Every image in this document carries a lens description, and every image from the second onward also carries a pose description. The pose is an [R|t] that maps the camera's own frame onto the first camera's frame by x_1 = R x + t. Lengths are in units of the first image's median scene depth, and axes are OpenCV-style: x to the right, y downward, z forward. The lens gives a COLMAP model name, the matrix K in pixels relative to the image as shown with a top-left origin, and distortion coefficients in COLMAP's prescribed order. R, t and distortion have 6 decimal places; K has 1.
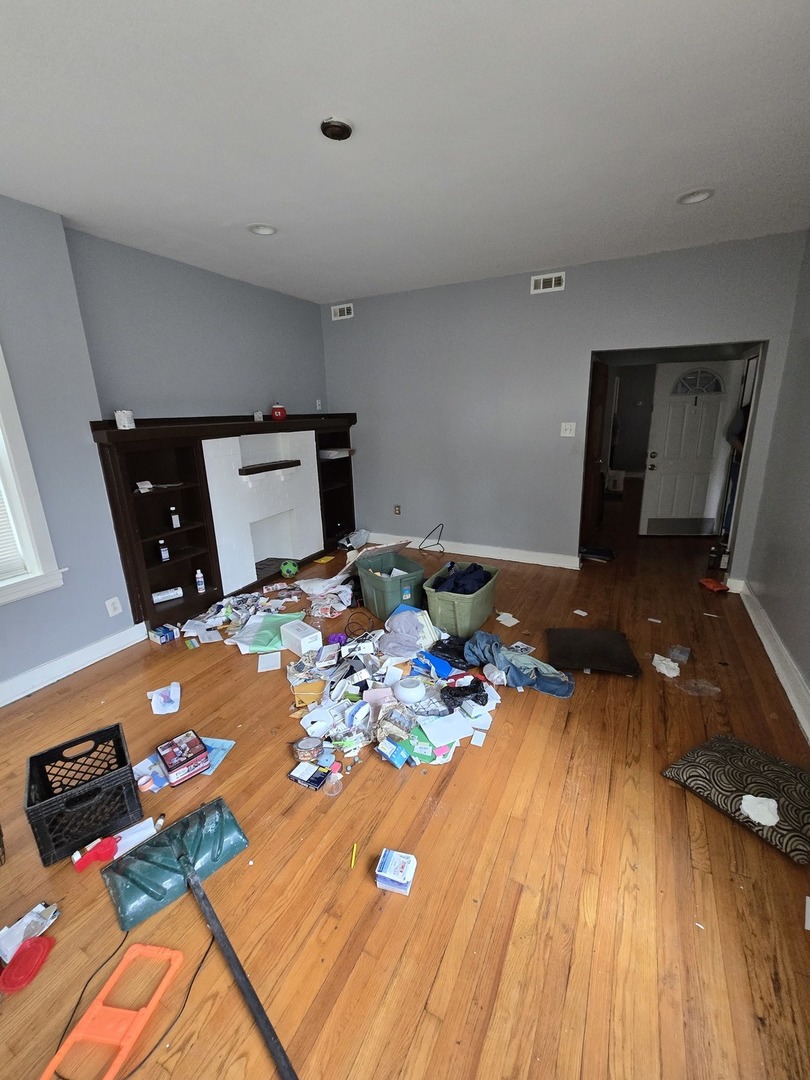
lens RADIAL K [[445.1, 0, 410.1], [0, 445.1, 538.1], [0, 0, 1]] dist [0.000651, -0.001010]
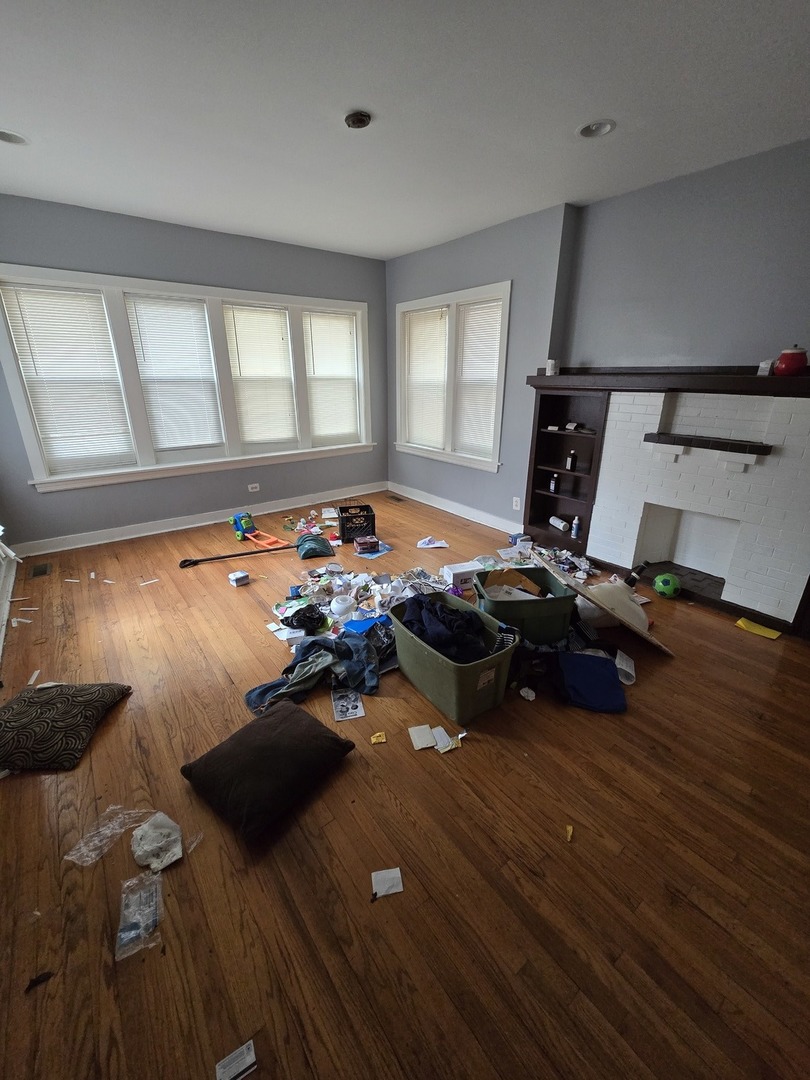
lens RADIAL K [[445.1, 0, 410.1], [0, 445.1, 536.2], [0, 0, 1]] dist [0.000651, -0.001010]
pose [[-0.432390, 0.340407, -0.834962, 0.654993], [-0.235351, 0.851294, 0.468944, -0.322062], [0.870430, 0.399276, -0.287976, 1.088985]]
